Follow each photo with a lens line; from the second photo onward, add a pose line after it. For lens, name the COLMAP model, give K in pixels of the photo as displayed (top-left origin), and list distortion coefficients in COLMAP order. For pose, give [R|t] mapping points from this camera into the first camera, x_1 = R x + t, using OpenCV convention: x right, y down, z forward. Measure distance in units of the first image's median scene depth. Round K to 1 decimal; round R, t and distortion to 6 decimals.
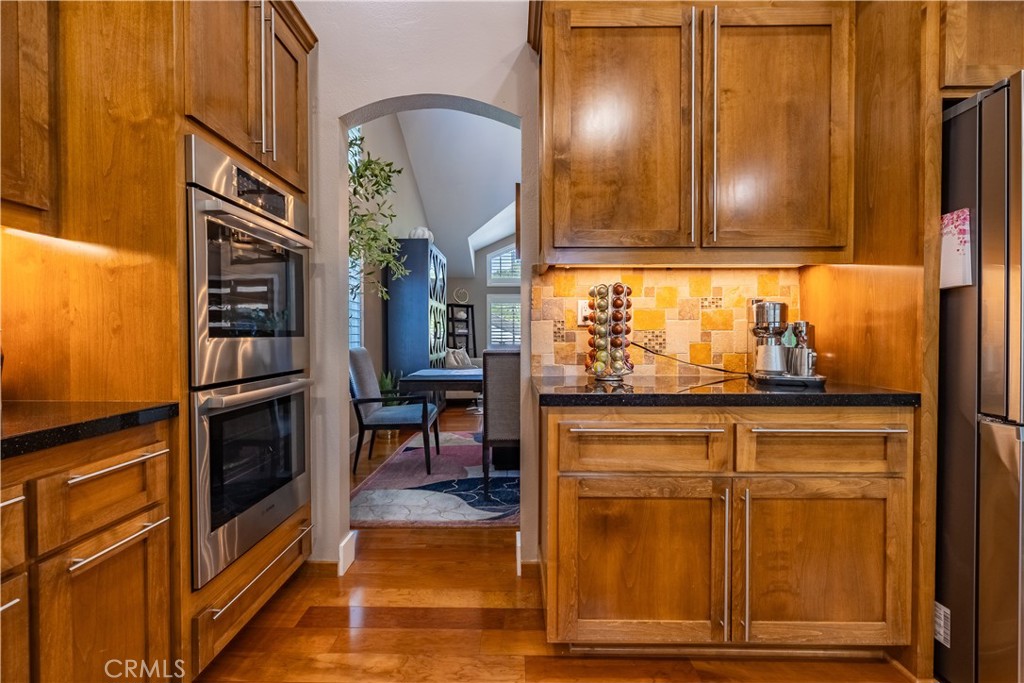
lens RADIAL K [[432.0, 0, 512.0], [0, 432.0, 342.8], [0, 0, 1]] dist [-0.007666, 0.002255]
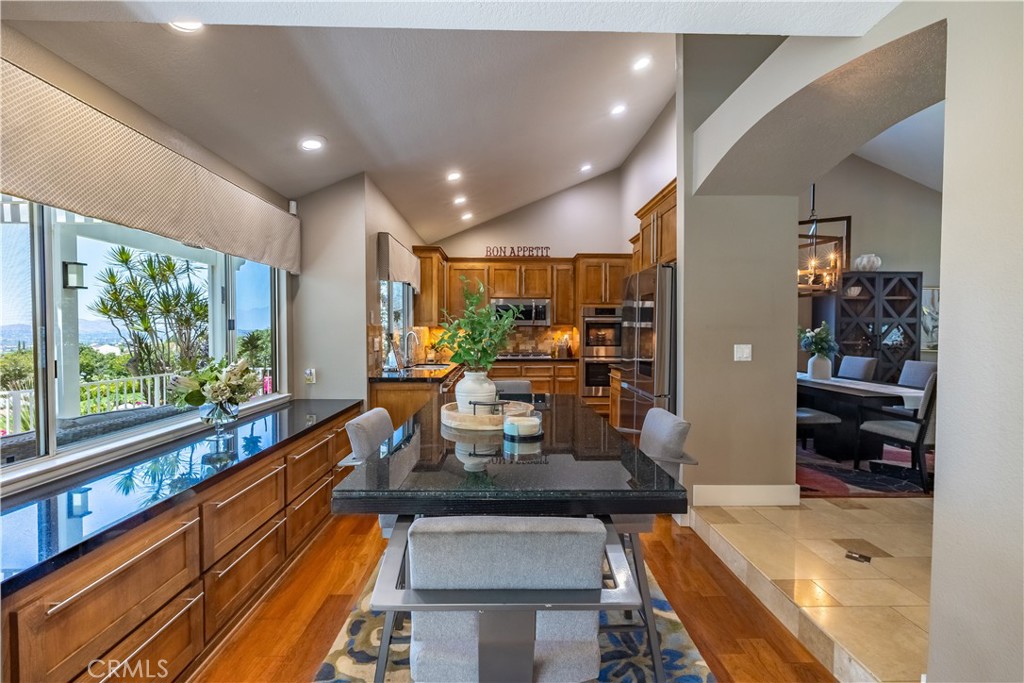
lens RADIAL K [[432.0, 0, 506.9], [0, 432.0, 341.3], [0, 0, 1]] dist [-0.007666, 0.002255]
pose [[0.022101, 0.026948, -0.999393, 3.824116], [-0.017671, 0.999491, 0.026560, -0.170010], [0.999600, 0.017074, 0.022566, -0.004444]]
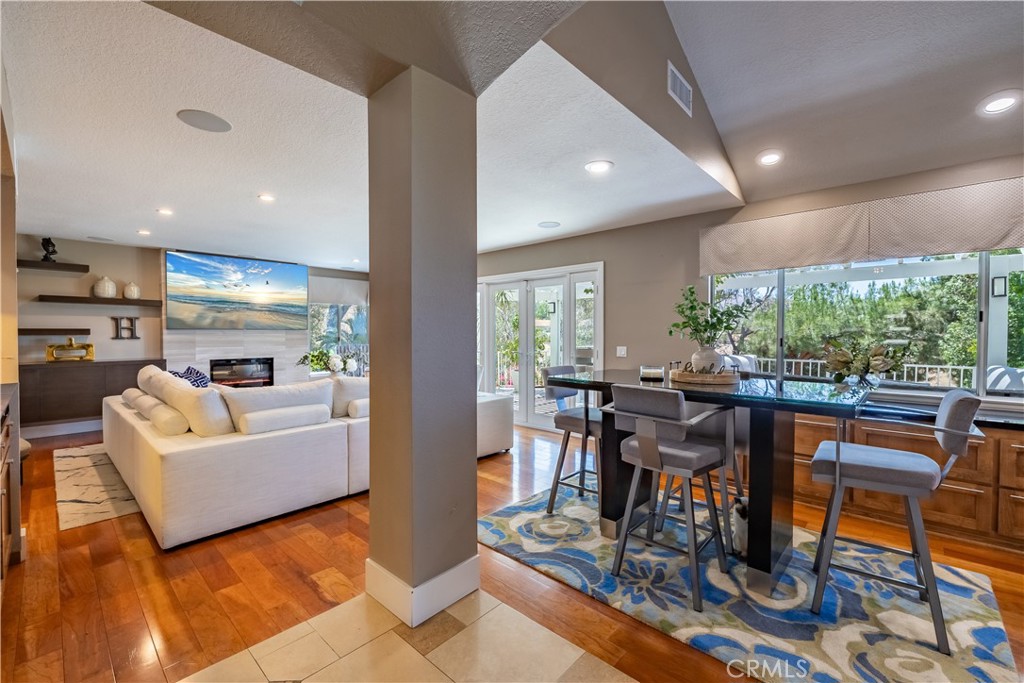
lens RADIAL K [[432.0, 0, 507.9], [0, 432.0, 344.6], [0, 0, 1]] dist [-0.007666, 0.002255]
pose [[-0.741155, -0.017873, 0.671097, 1.959874], [0.010166, 0.999232, 0.037839, -0.134075], [-0.671257, 0.034867, -0.740404, 1.865653]]
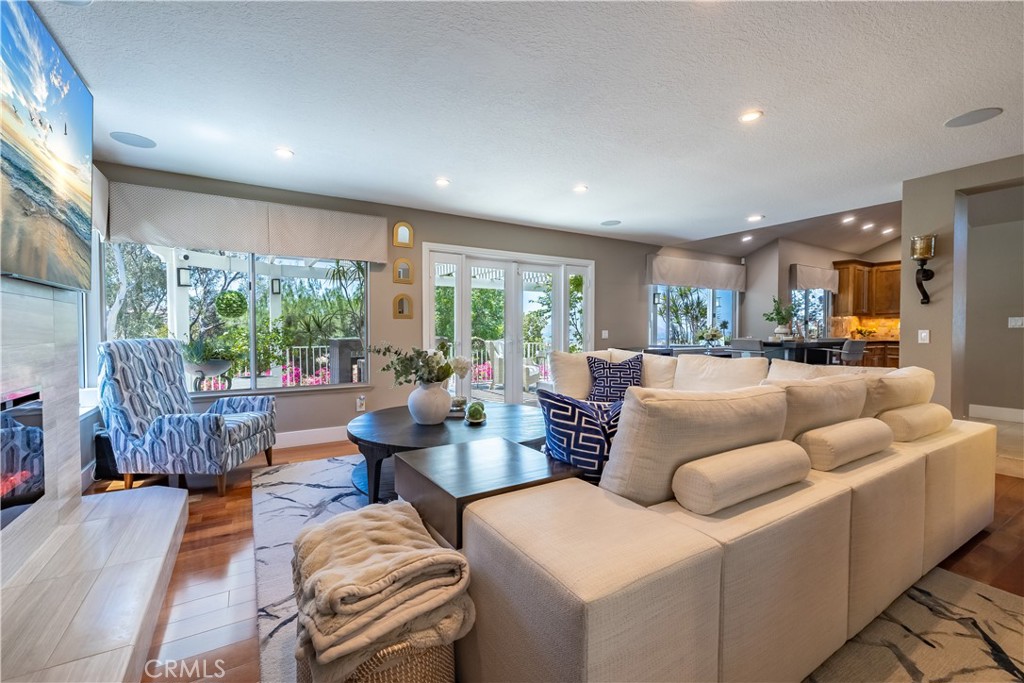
lens RADIAL K [[432.0, 0, 506.5], [0, 432.0, 343.5], [0, 0, 1]] dist [-0.007666, 0.002255]
pose [[-0.853101, 0.014815, -0.521535, 6.748772], [-0.007916, 0.999114, 0.041330, -0.018721], [0.521685, 0.039388, -0.852228, 1.969552]]
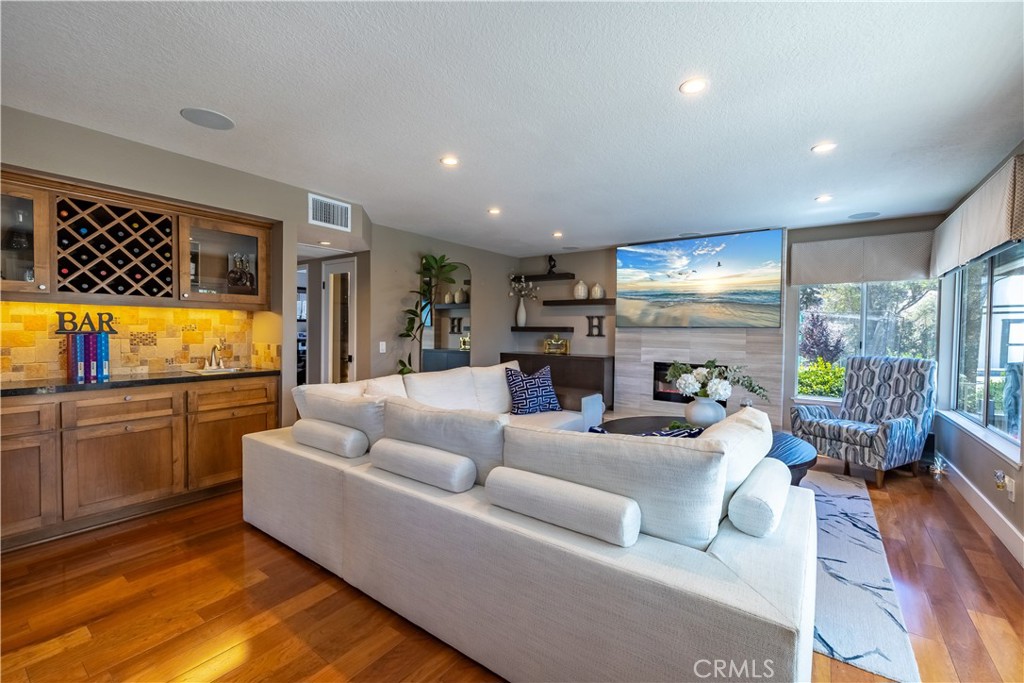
lens RADIAL K [[432.0, 0, 509.9], [0, 432.0, 339.5], [0, 0, 1]] dist [-0.007666, 0.002255]
pose [[0.591341, -0.017115, 0.806240, 3.277140], [0.003783, 0.999823, 0.018450, -0.122214], [-0.806413, -0.007860, 0.591301, -0.601867]]
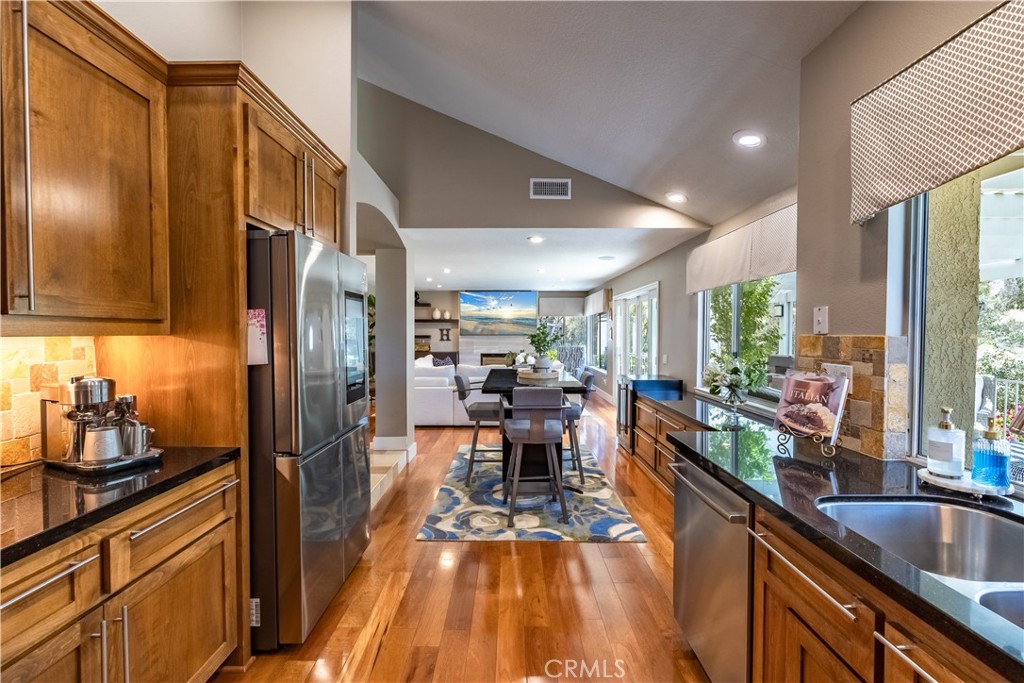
lens RADIAL K [[432.0, 0, 510.7], [0, 432.0, 342.0], [0, 0, 1]] dist [-0.007666, 0.002255]
pose [[-0.009037, -0.024198, 0.999666, -0.328937], [0.015214, 0.999588, 0.024333, -0.210255], [-0.999843, 0.015429, -0.008665, 0.192369]]
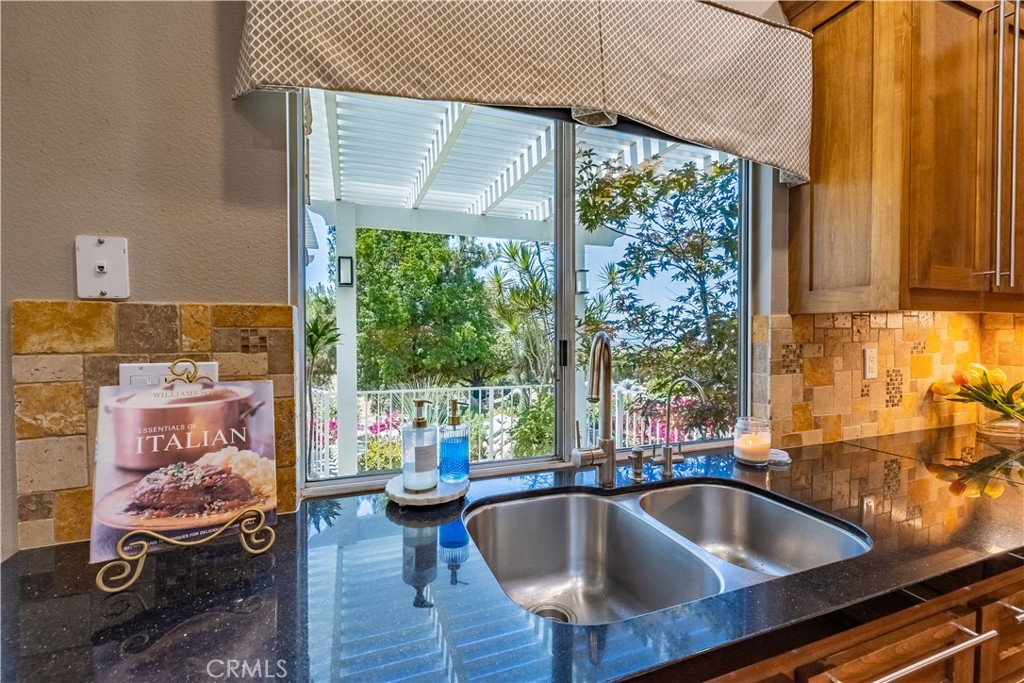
lens RADIAL K [[432.0, 0, 508.8], [0, 432.0, 341.5], [0, 0, 1]] dist [-0.007666, 0.002255]
pose [[-0.934786, 0.009165, -0.355093, 0.717655], [-0.003681, 0.999363, 0.035484, -0.151098], [0.355192, 0.034477, -0.934157, -0.047353]]
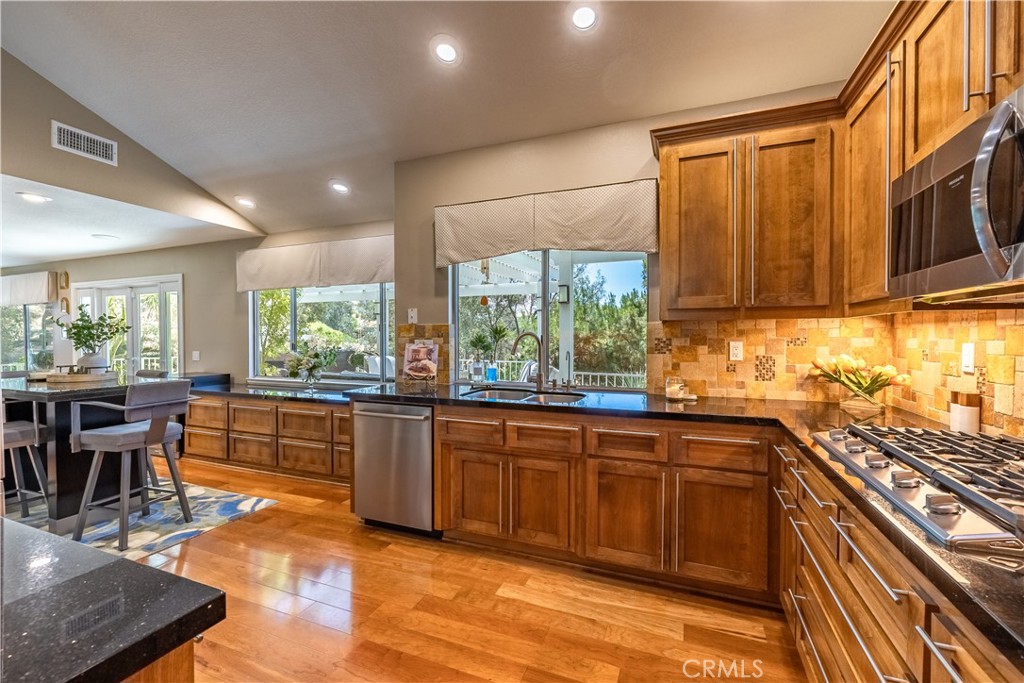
lens RADIAL K [[432.0, 0, 511.6], [0, 432.0, 343.9], [0, 0, 1]] dist [-0.007666, 0.002255]
pose [[-0.932352, -0.005626, 0.361509, -0.378373], [0.008112, 0.999302, 0.036474, -0.159434], [-0.361461, 0.036939, -0.931655, 1.276402]]
